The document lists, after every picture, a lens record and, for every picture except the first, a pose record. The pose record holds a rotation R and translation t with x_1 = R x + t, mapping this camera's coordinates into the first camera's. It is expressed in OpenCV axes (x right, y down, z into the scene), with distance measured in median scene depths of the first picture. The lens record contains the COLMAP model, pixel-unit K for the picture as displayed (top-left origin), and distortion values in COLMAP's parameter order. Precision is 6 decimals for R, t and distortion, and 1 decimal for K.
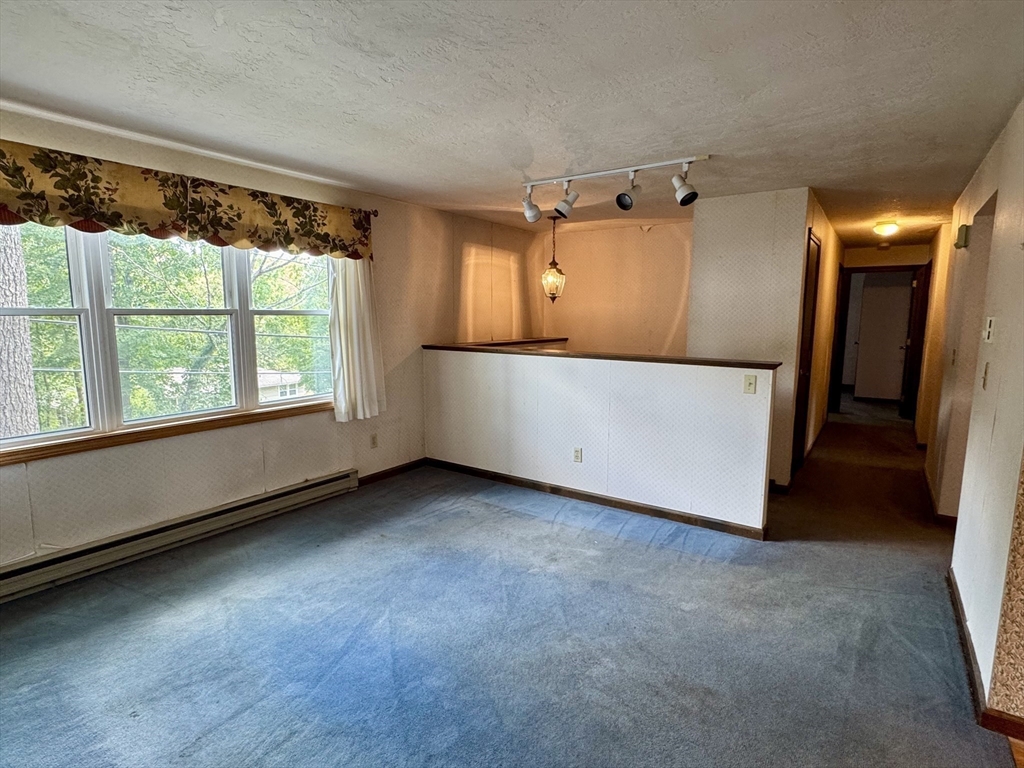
lens RADIAL K [[533.5, 0, 512.0], [0, 533.5, 384.0], [0, 0, 1]] dist [-0.006805, -0.001929]
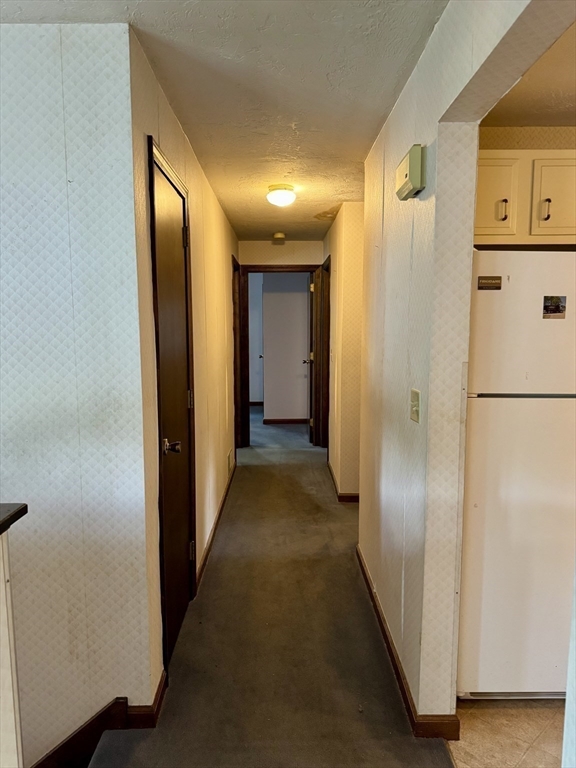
lens RADIAL K [[544.5, 0, 288.0], [0, 544.5, 384.0], [0, 0, 1]] dist [0.133572, -0.237939]
pose [[0.813129, -0.070198, 0.577835, 0.231151], [0.081688, 0.996639, 0.006125, -0.047477], [-0.576323, 0.042222, 0.816131, 0.347405]]
